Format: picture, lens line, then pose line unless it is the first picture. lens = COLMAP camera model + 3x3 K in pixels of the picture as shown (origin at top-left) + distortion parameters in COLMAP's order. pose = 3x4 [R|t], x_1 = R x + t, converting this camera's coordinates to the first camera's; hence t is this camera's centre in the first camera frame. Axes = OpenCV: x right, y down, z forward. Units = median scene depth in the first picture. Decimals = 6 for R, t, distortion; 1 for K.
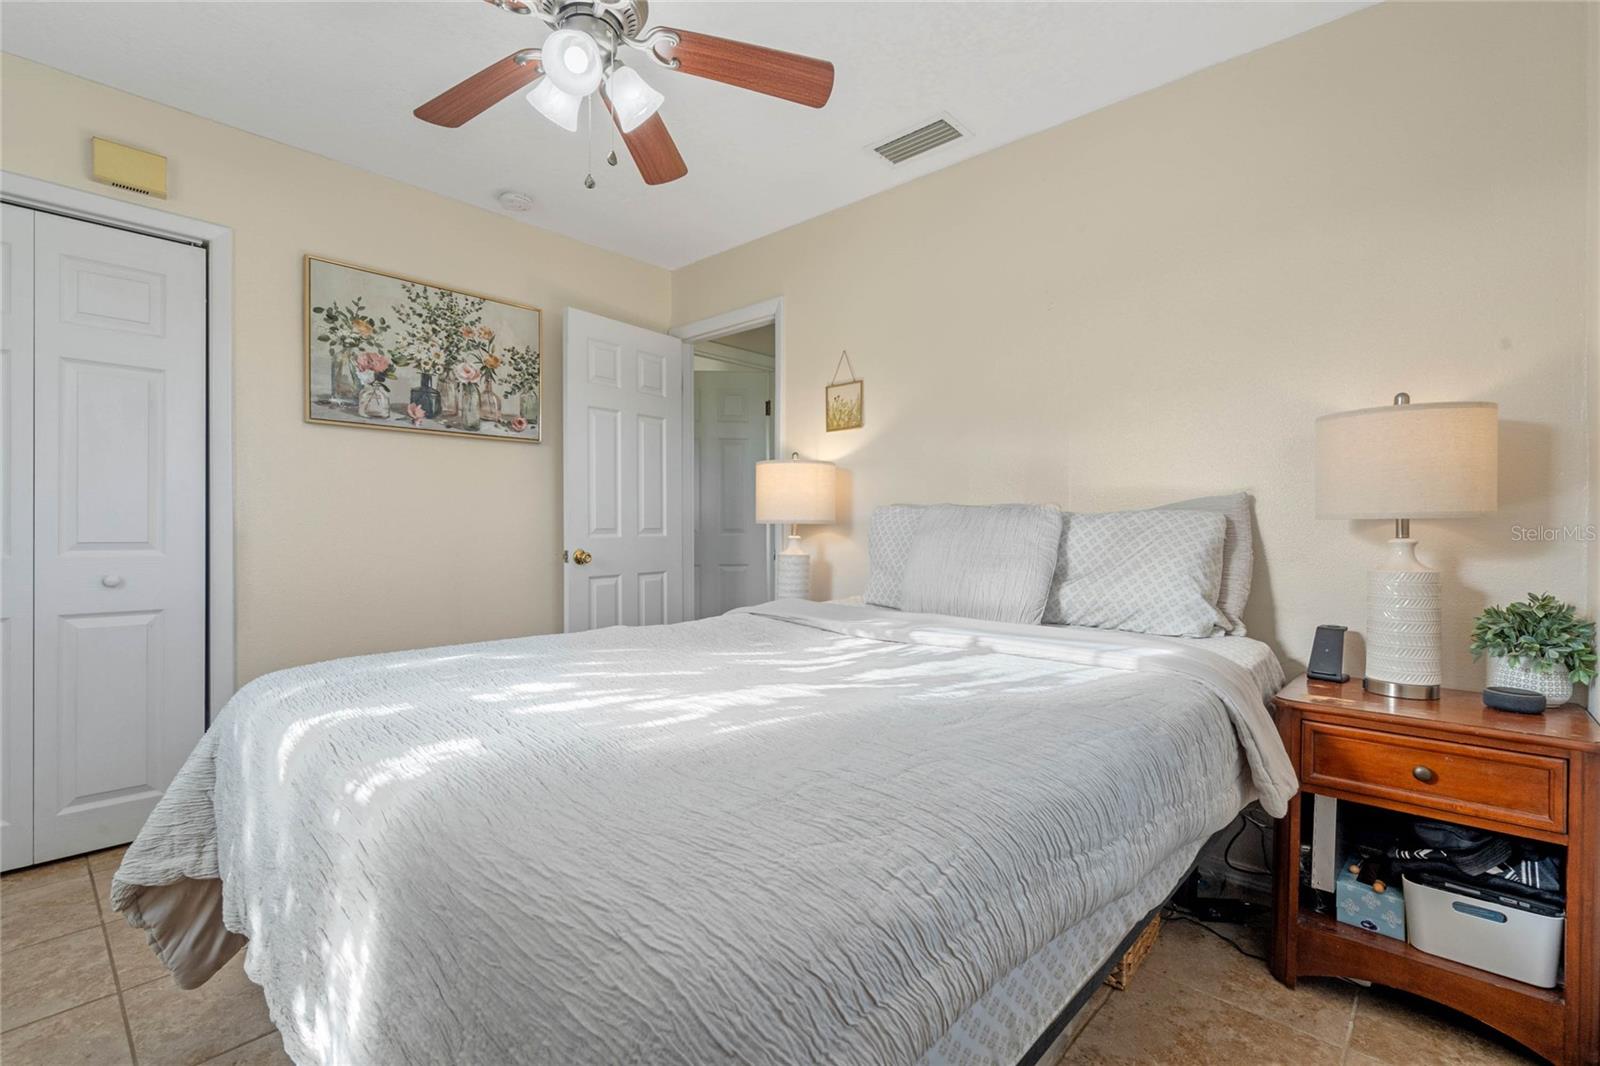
lens RADIAL K [[734.1, 0, 795.3], [0, 734.1, 535.3], [0, 0, 1]] dist [-0.003867, -0.000220]
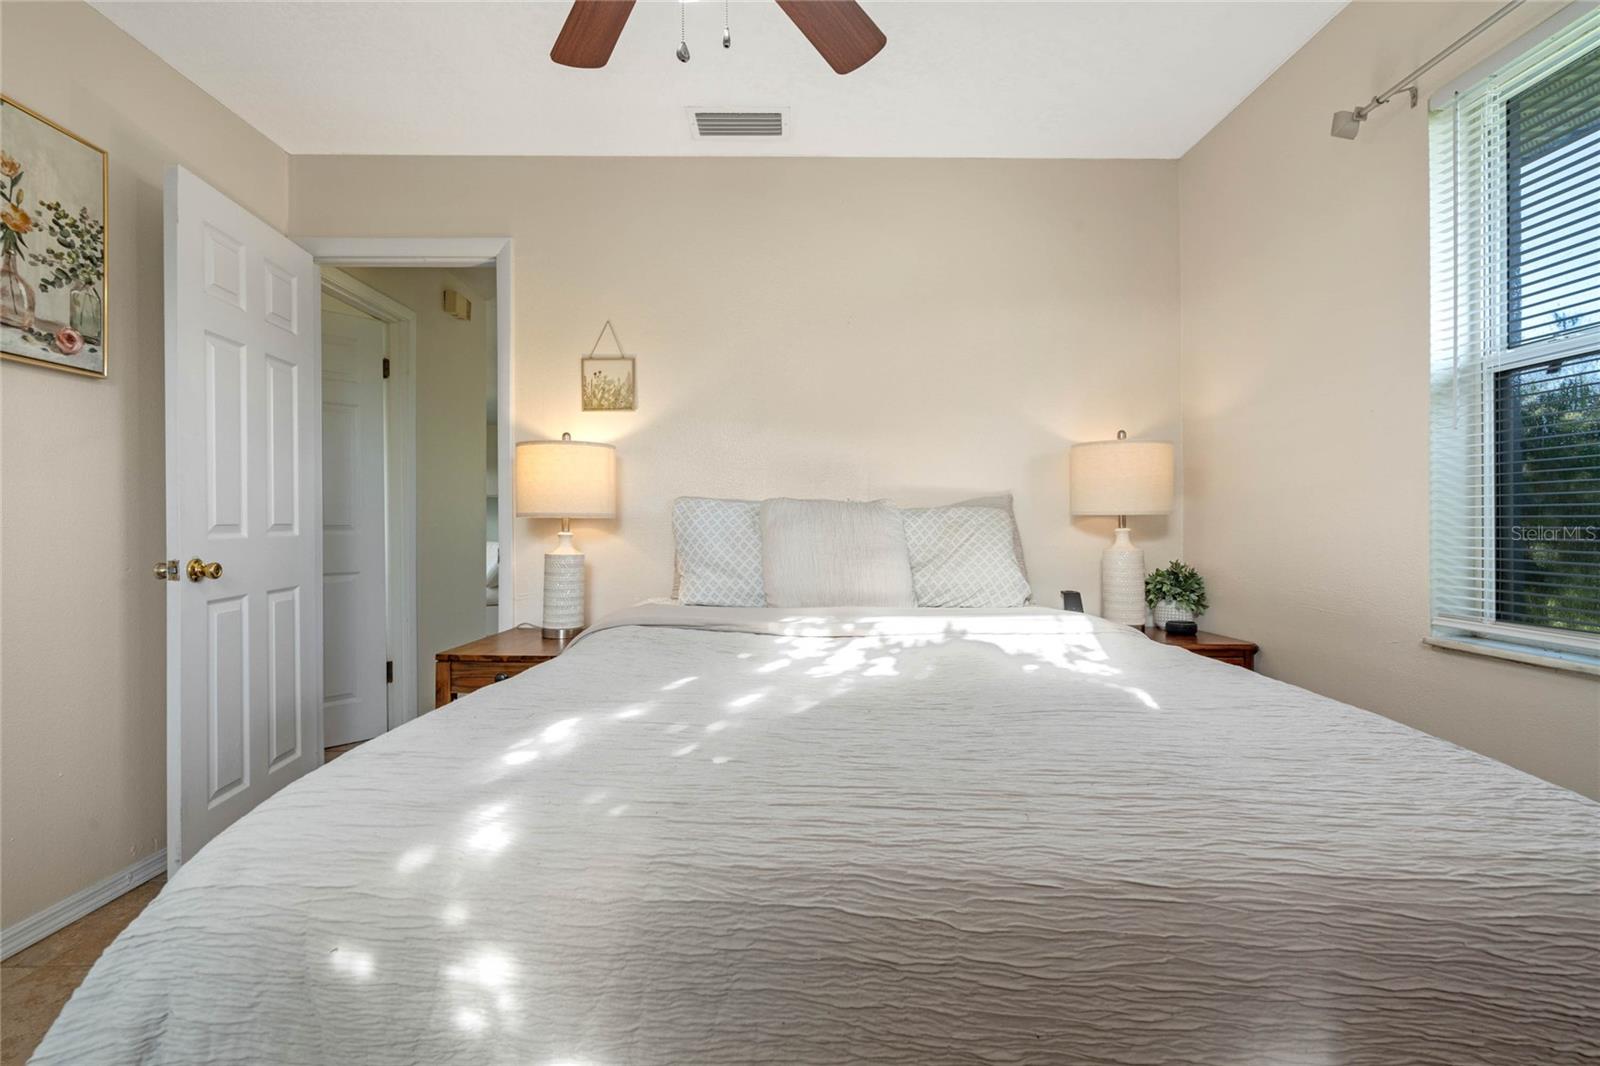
lens RADIAL K [[734.1, 0, 795.8], [0, 734.1, 524.4], [0, 0, 1]] dist [-0.003867, -0.000220]
pose [[0.722350, -0.003718, 0.691518, -0.365088], [0.009592, 0.999943, -0.004644, -0.001447], [-0.691461, 0.009988, 0.722344, 0.204776]]
